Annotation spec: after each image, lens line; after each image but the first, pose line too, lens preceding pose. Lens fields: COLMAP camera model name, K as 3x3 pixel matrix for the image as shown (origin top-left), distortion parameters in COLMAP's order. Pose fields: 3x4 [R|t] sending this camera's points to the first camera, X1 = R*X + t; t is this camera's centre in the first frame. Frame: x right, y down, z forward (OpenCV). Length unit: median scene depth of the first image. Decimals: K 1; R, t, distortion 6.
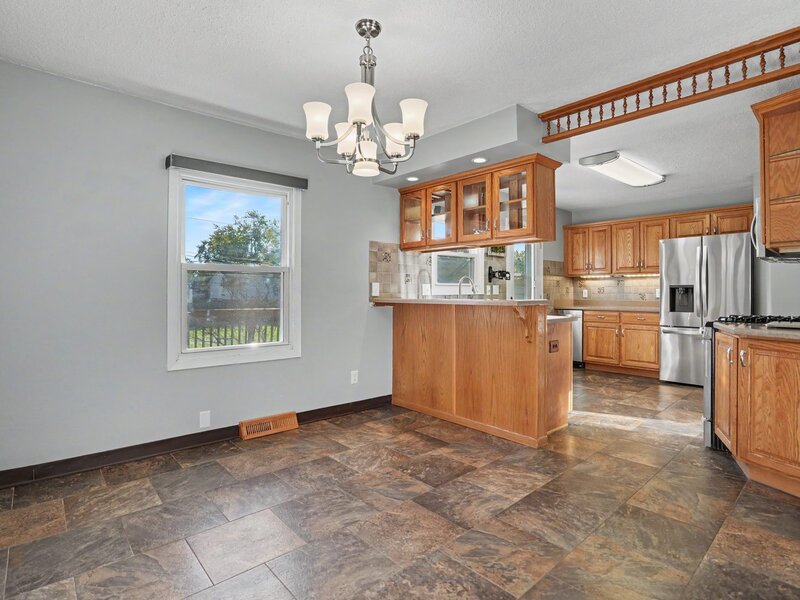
lens RADIAL K [[423.2, 0, 398.4], [0, 423.2, 294.3], [0, 0, 1]] dist [-0.065329, 0.034178]
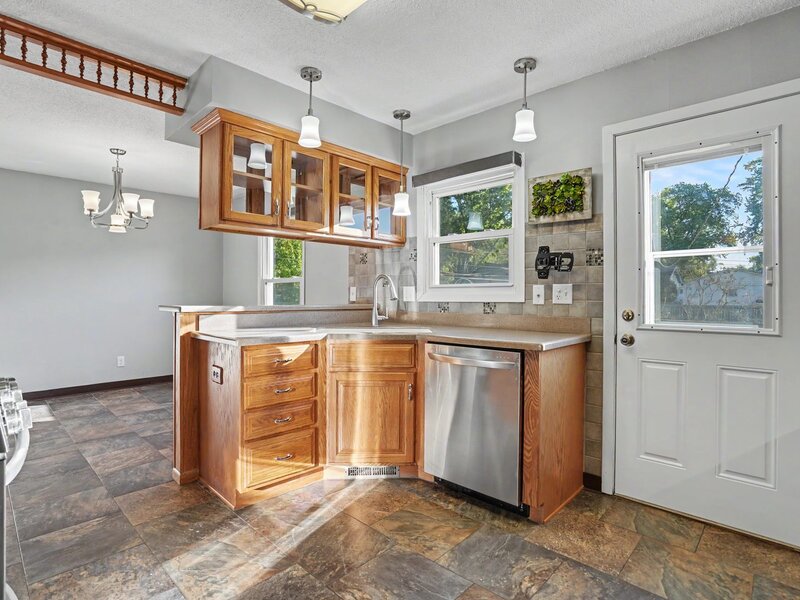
lens RADIAL K [[418.5, 0, 400.0], [0, 418.5, 300.0], [0, 0, 1]] dist [-0.062752, 0.027612]
pose [[0.084972, 0.011777, -0.996314, 0.666738], [-0.005835, 0.999919, 0.011322, -0.007435], [0.996366, 0.004852, 0.085034, 0.765525]]
